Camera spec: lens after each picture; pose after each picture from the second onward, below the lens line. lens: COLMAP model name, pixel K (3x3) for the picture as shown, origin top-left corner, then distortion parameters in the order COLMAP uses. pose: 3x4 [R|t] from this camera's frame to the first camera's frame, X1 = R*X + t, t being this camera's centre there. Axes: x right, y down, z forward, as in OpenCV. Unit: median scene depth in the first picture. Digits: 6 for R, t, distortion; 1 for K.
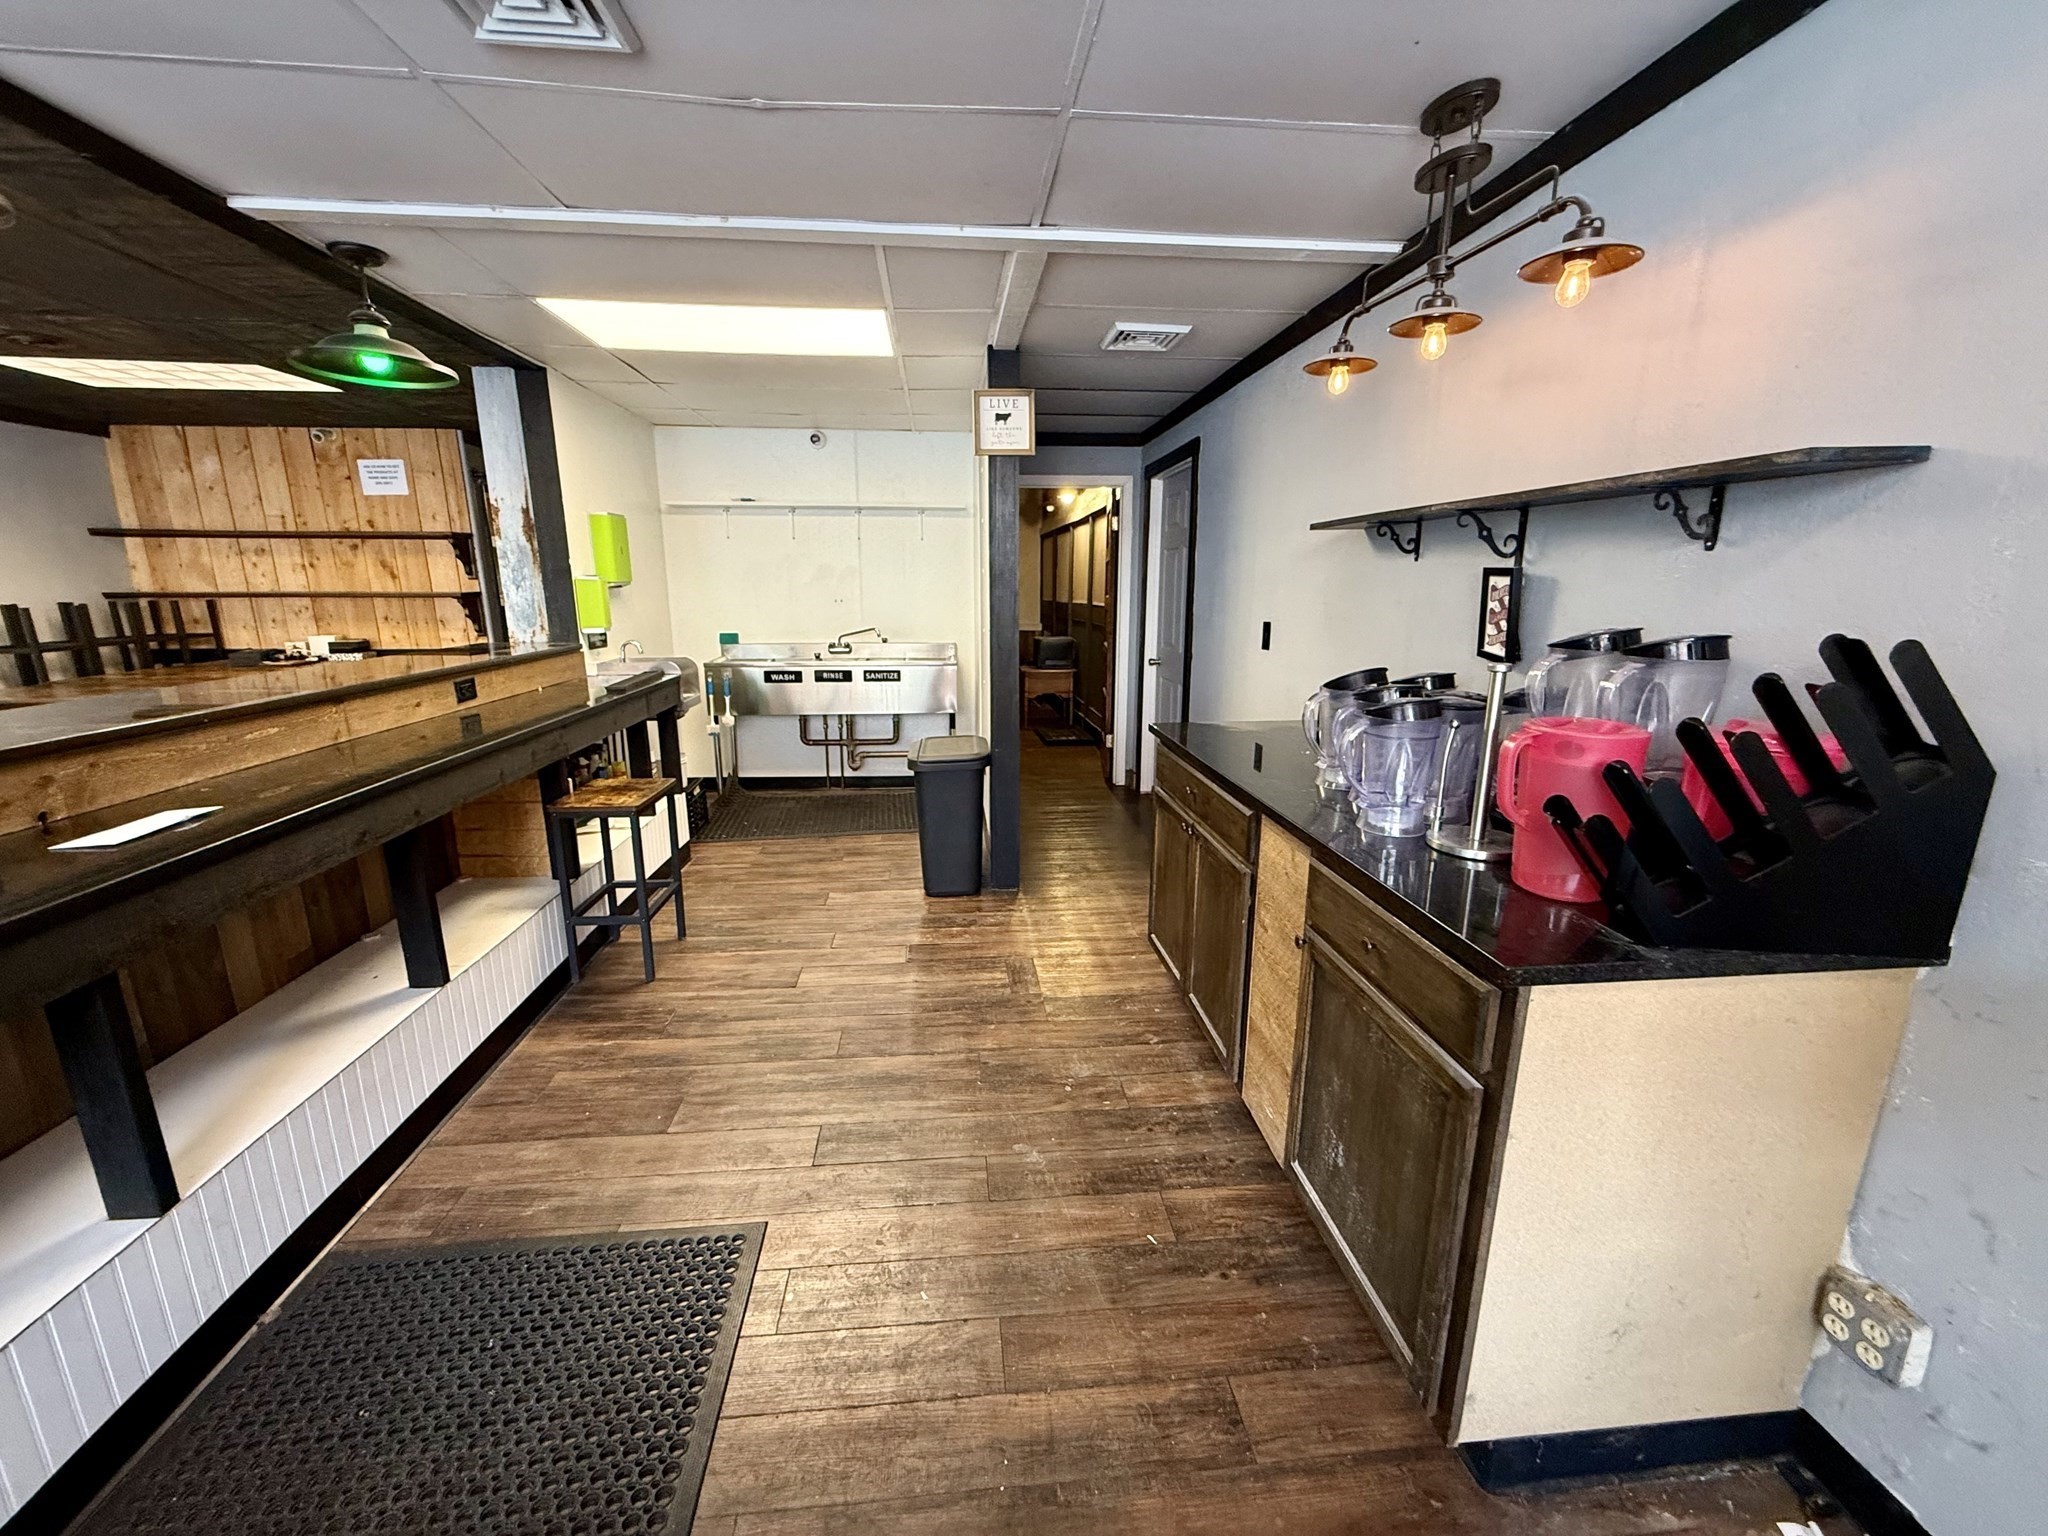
lens RADIAL K [[824.0, 0, 1021.3], [0, 824.0, 768.7], [0, 0, 1]] dist [0.001011, 0.000066]
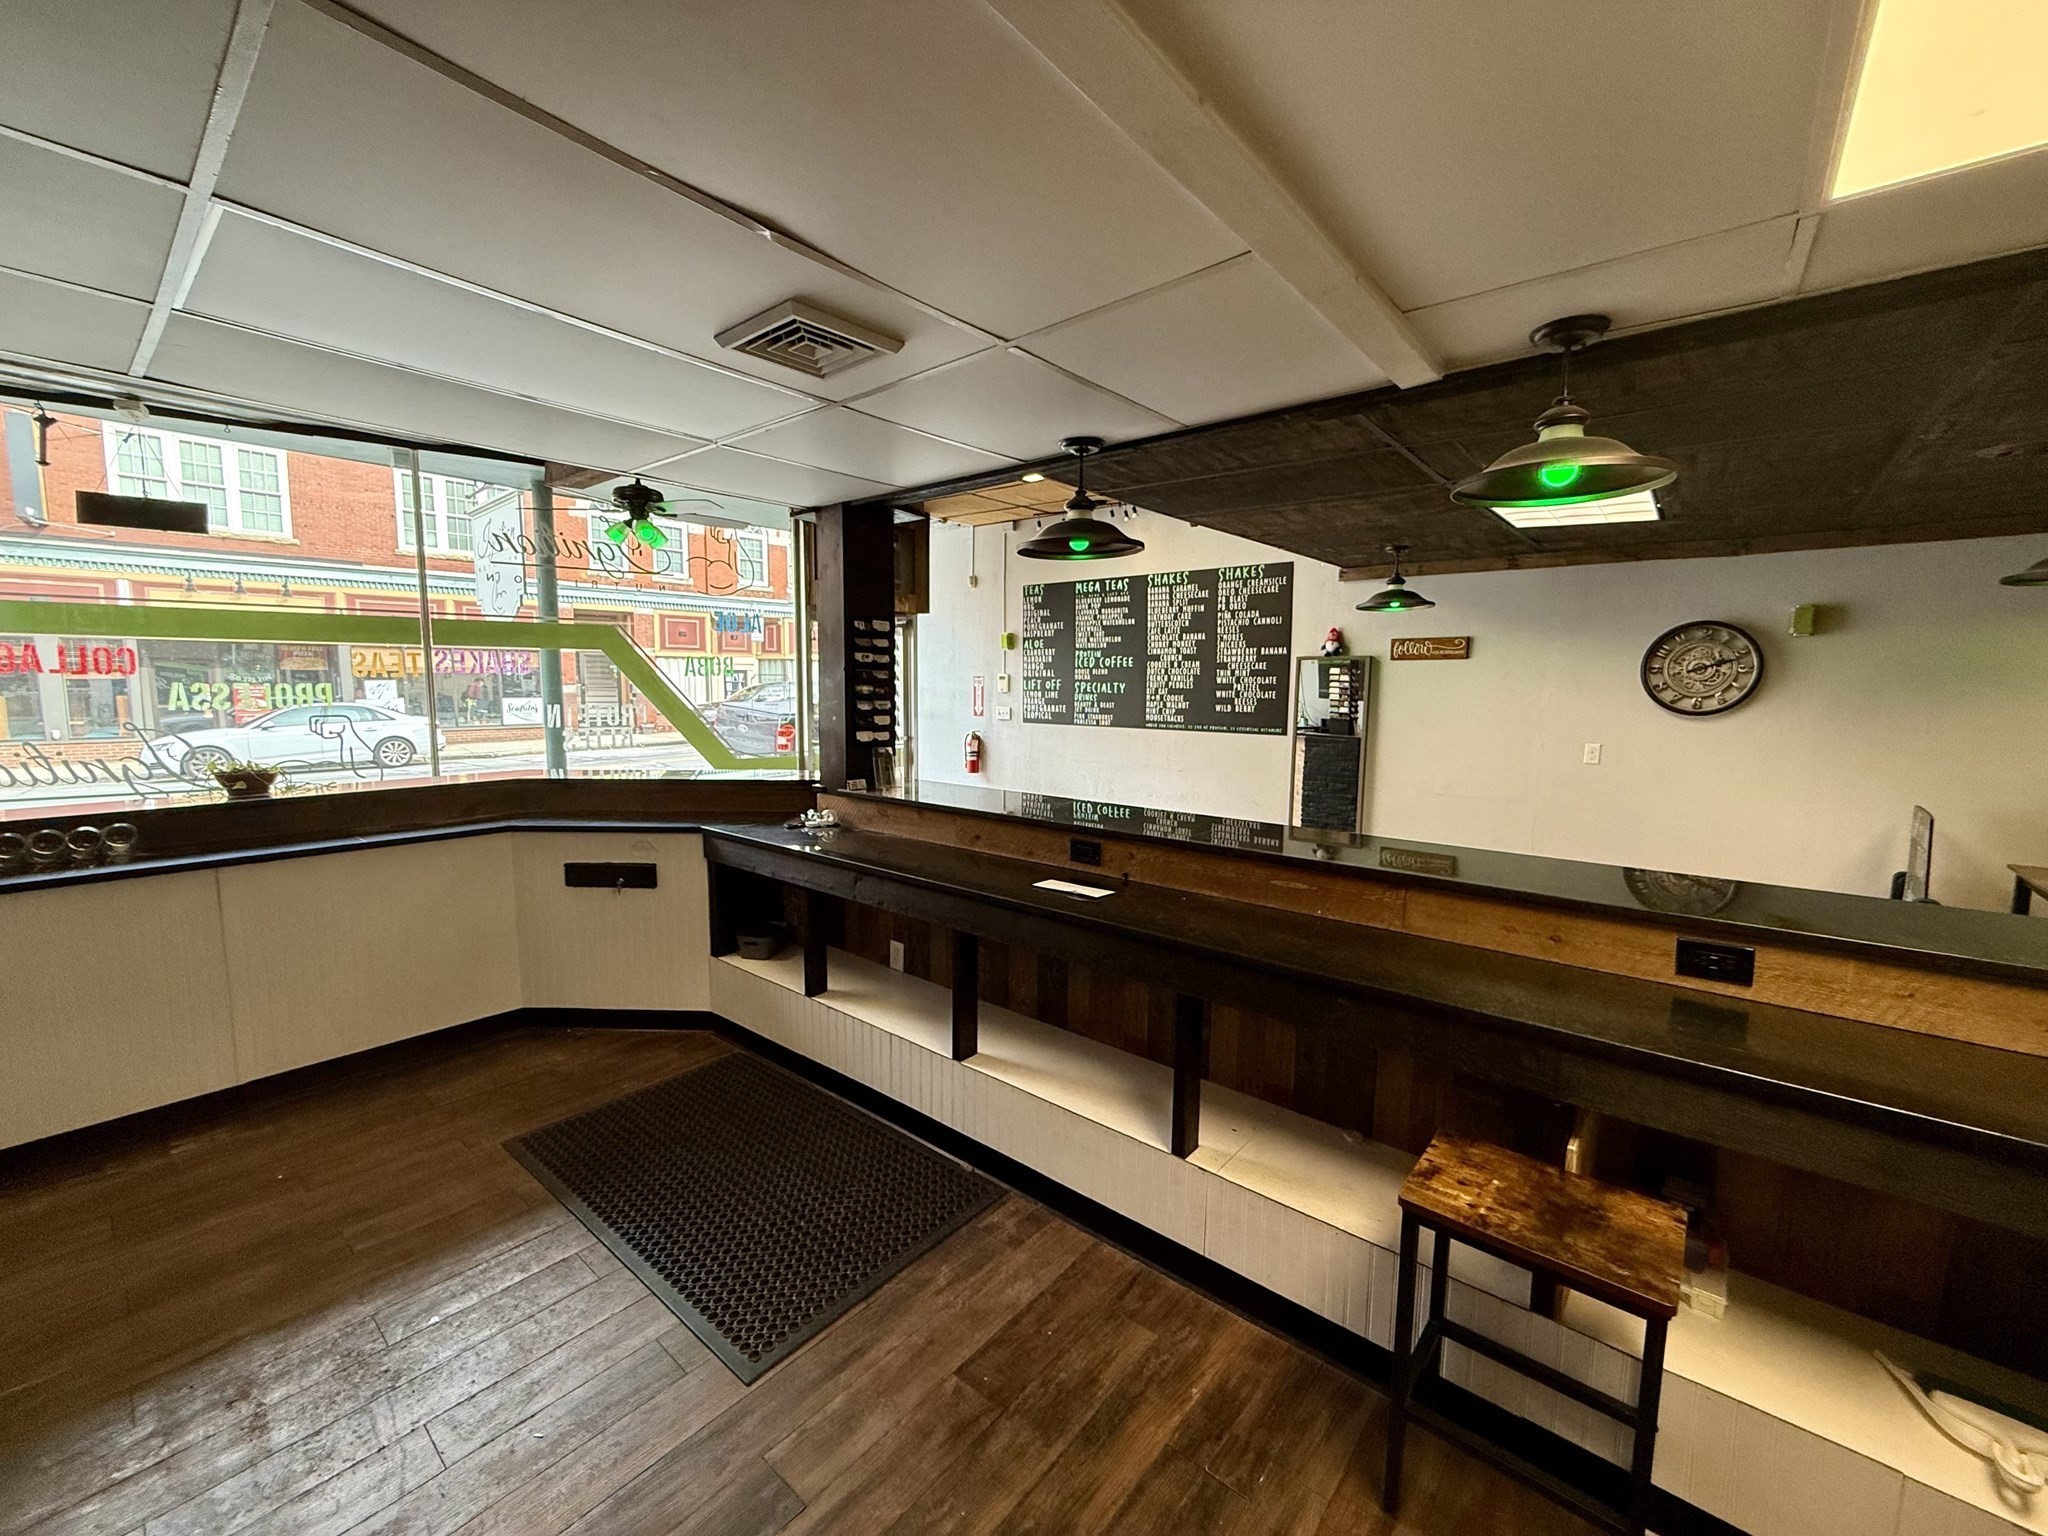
lens RADIAL K [[824.0, 0, 1023.8], [0, 824.0, 763.0], [0, 0, 1]] dist [0.001011, 0.000066]
pose [[-0.709191, 0.063838, -0.702120, 0.078652], [-0.171739, 0.950250, 0.259866, -0.360808], [0.683779, 0.304876, -0.662946, 1.241425]]
